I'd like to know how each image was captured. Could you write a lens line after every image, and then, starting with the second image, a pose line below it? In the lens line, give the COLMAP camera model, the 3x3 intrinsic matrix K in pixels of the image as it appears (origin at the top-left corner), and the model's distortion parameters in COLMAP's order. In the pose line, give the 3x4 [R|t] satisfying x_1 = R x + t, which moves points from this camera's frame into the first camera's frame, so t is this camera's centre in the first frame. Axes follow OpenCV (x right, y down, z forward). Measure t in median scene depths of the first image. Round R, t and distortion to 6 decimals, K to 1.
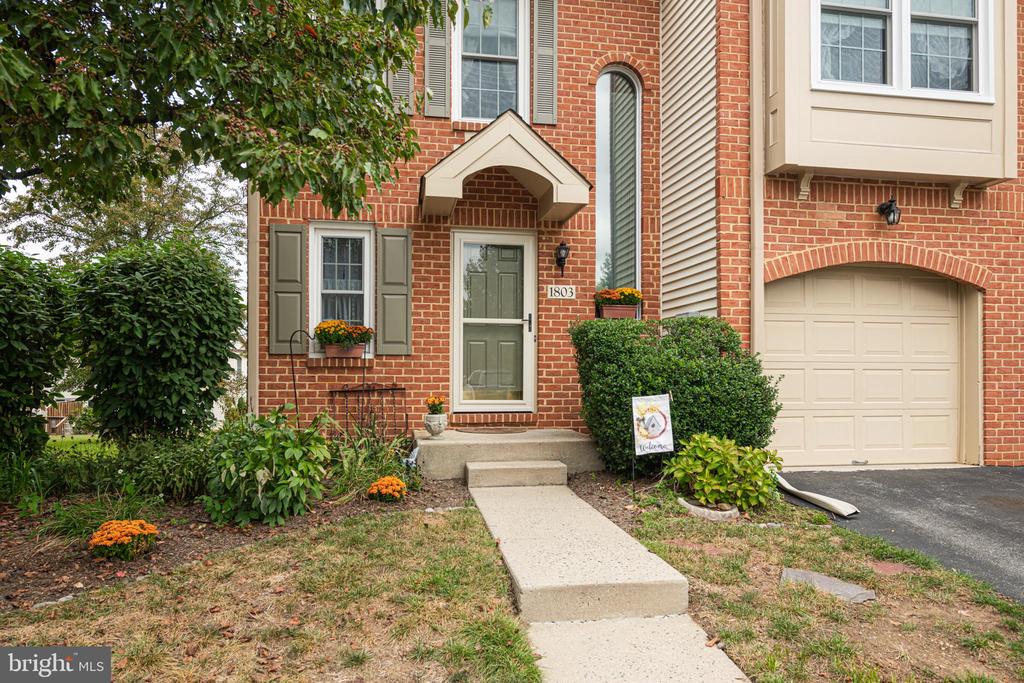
lens RADIAL K [[703.0, 0, 512.0], [0, 703.0, 341.5], [0, 0, 1]] dist [-0.000371, -0.000520]
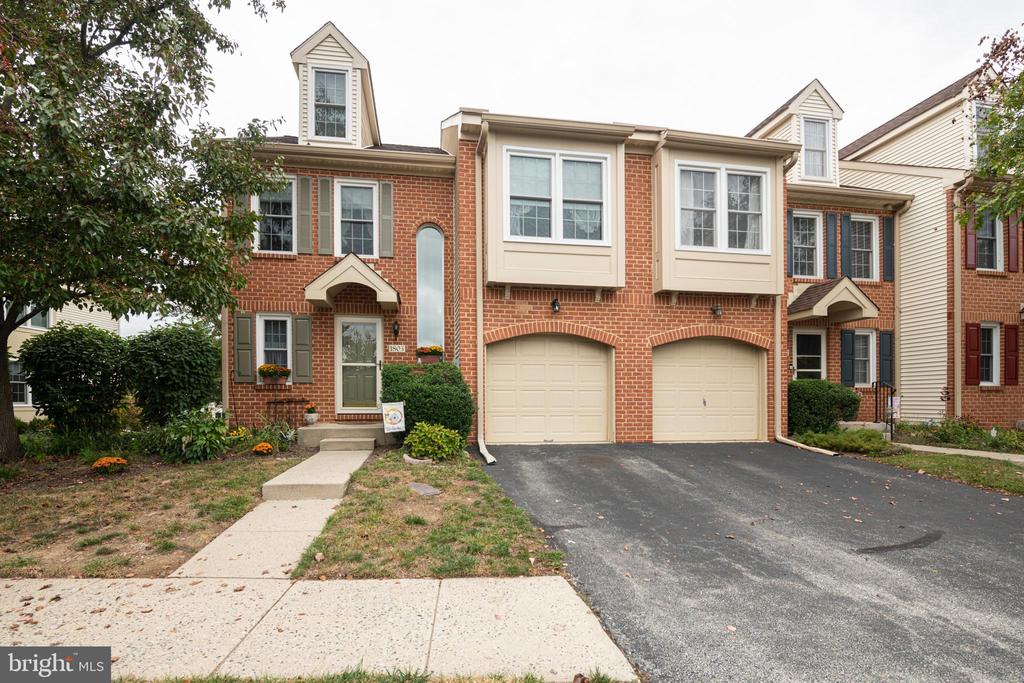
lens RADIAL K [[469.4, 0, 510.3], [0, 469.4, 386.5], [0, 0, 1]] dist [-0.020900, -0.000282]
pose [[0.999679, -0.000633, -0.025337, 0.447919], [0.001184, 0.999764, 0.021705, 0.002843], [0.025317, -0.021728, 0.999443, -0.245583]]
